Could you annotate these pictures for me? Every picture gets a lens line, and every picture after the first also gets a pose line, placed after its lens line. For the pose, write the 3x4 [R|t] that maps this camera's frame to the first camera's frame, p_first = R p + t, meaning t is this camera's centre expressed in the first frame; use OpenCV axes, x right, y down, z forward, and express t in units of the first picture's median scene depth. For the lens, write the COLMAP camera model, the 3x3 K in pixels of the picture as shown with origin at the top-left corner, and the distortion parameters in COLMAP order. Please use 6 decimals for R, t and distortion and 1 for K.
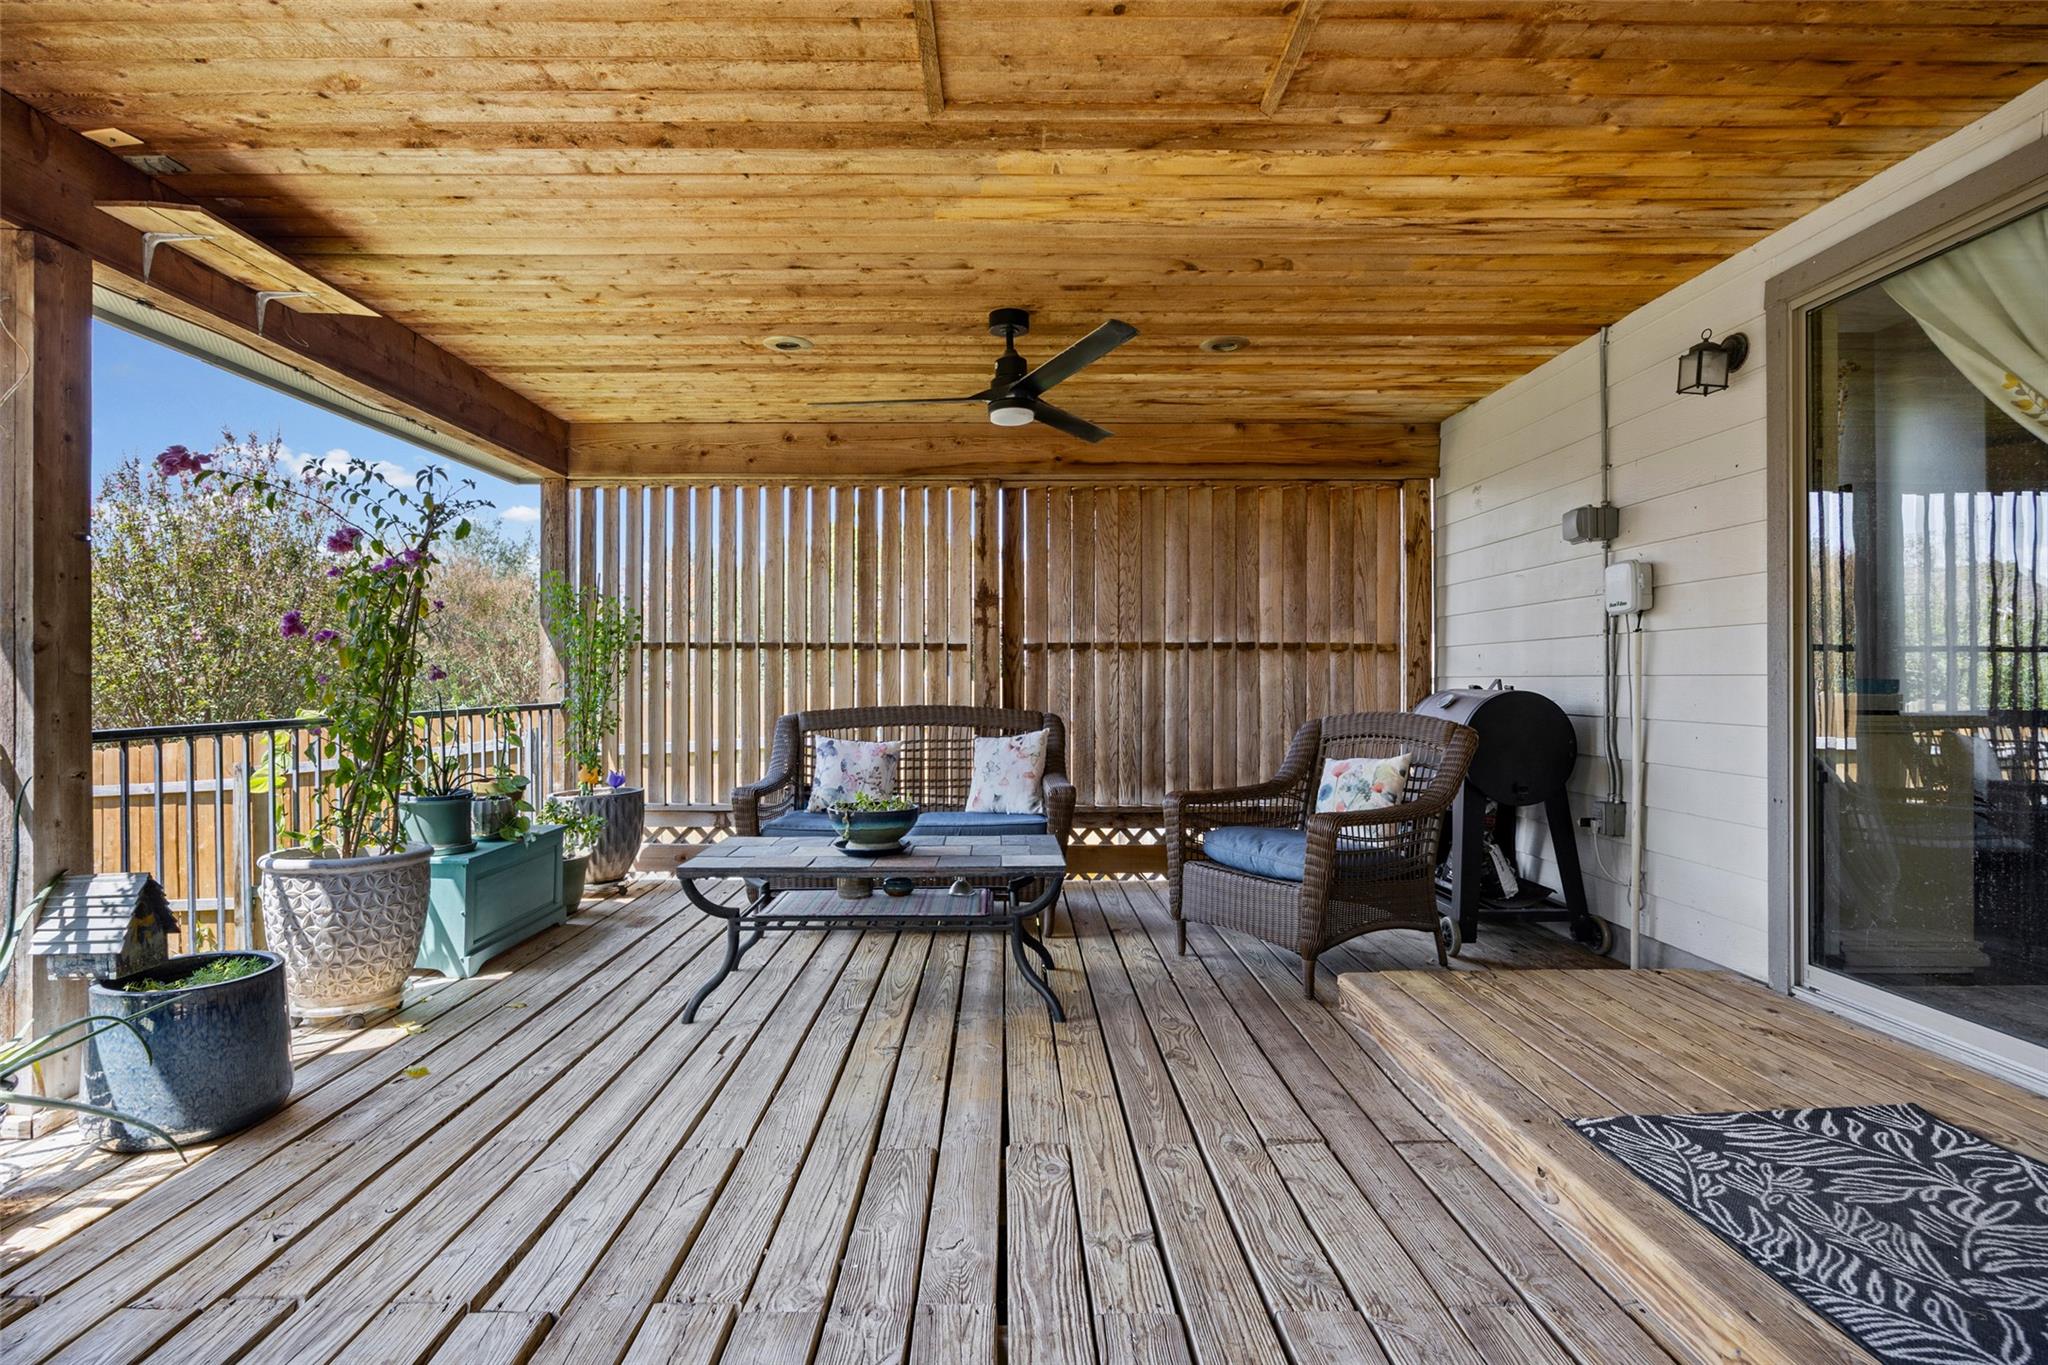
lens RADIAL K [[1069.7, 0, 1018.8], [0, 1069.7, 672.2], [0, 0, 1]] dist [0.000424, -0.000557]
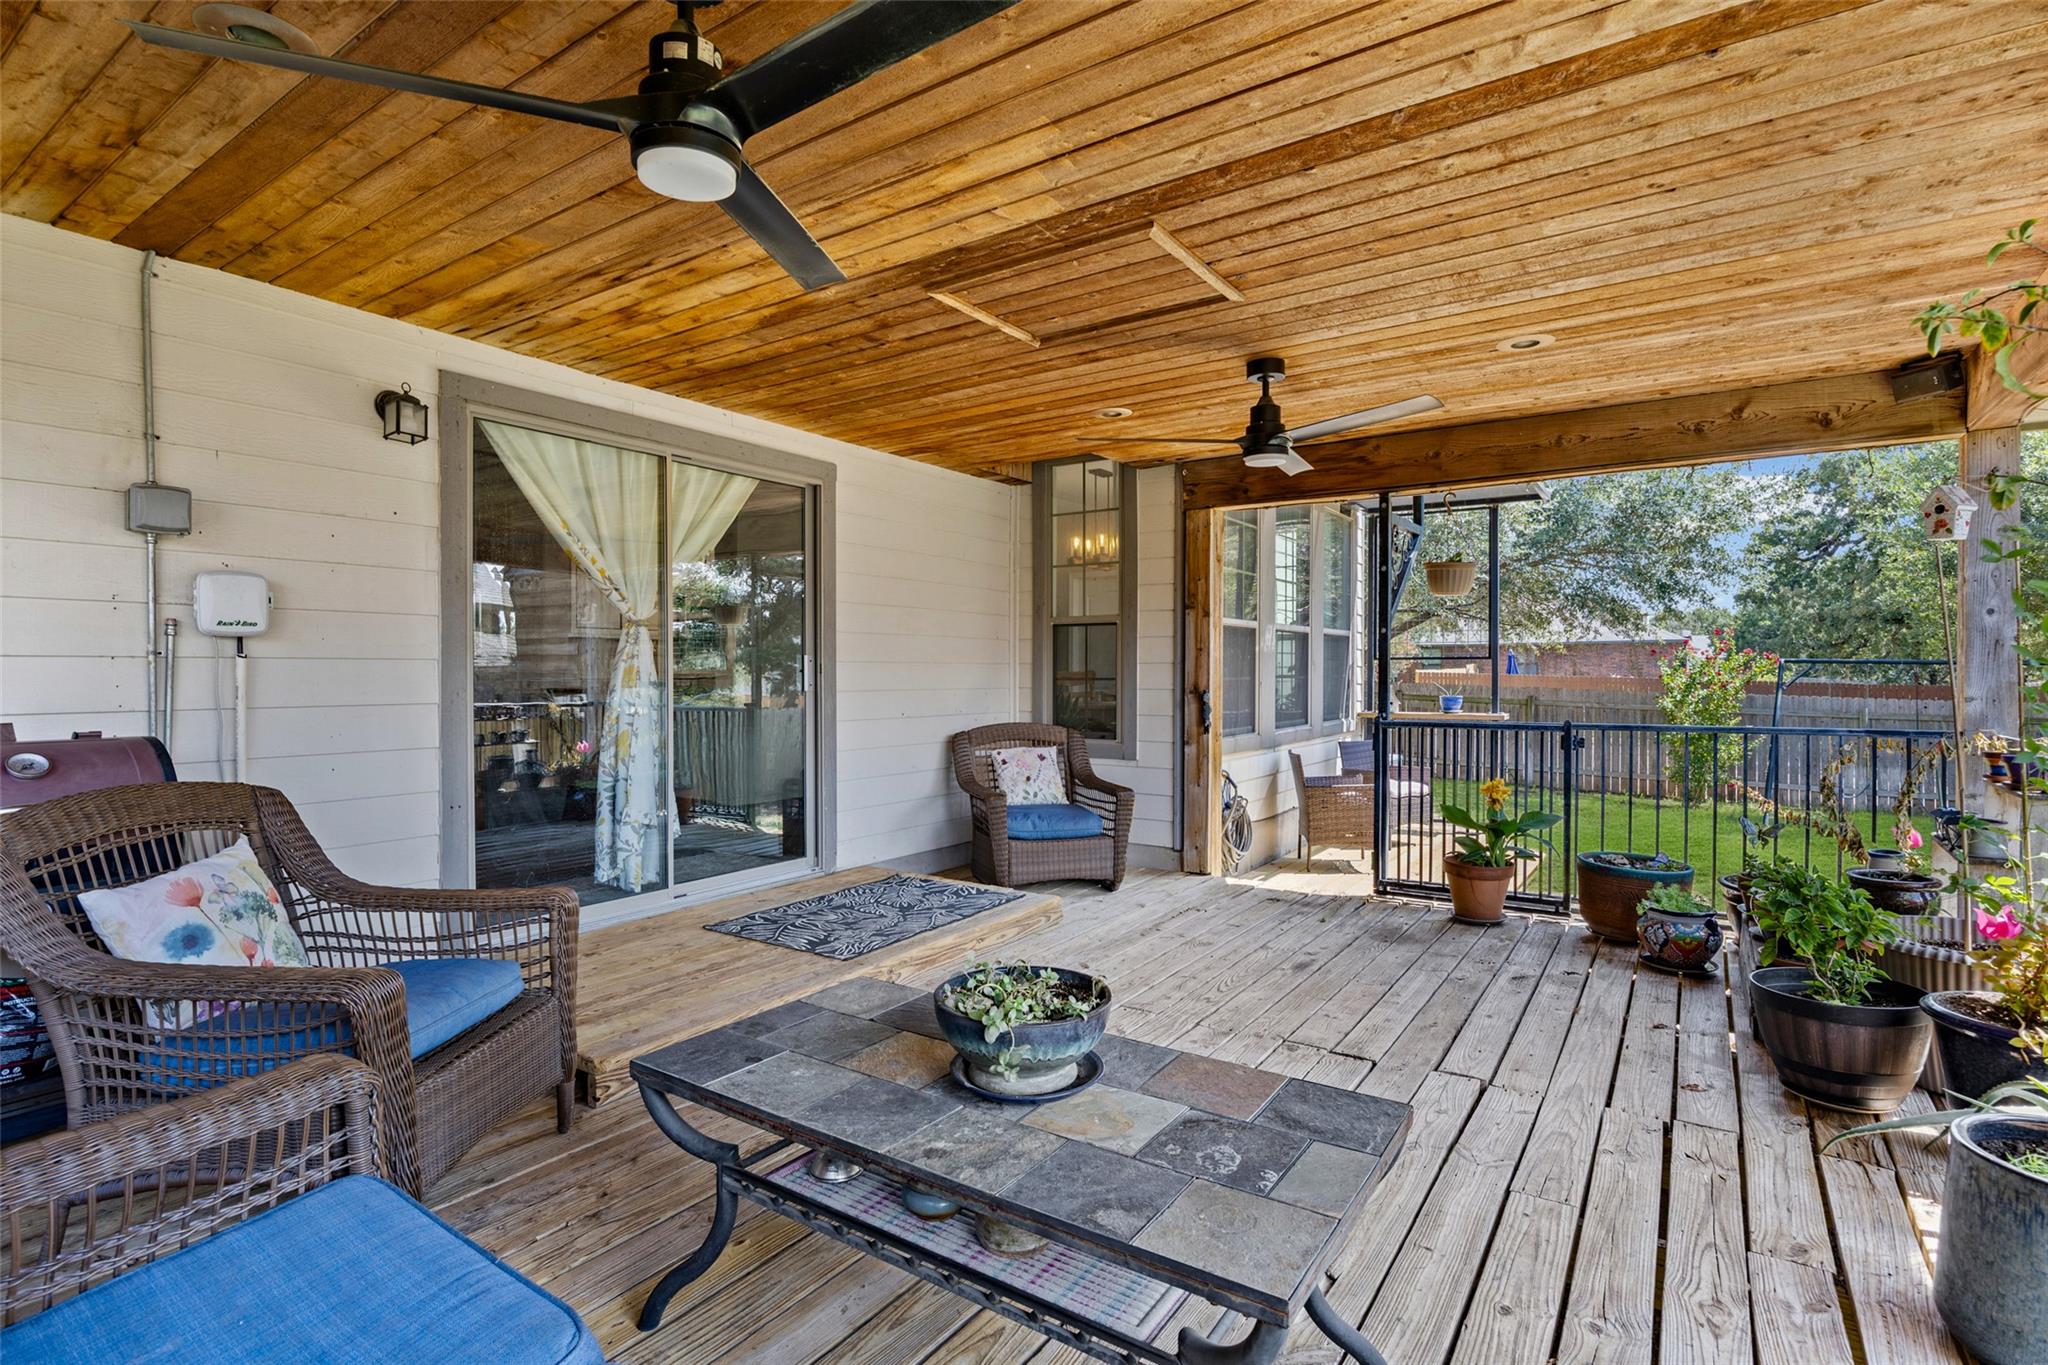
lens RADIAL K [[987.3, 0, 1019.6], [0, 987.3, 688.1], [0, 0, 1]] dist [-0.000895, -0.000058]
pose [[-0.821406, -0.004440, 0.570327, -0.529821], [0.001616, 0.999948, 0.010112, -0.029482], [-0.570342, 0.009228, -0.821356, 1.811758]]
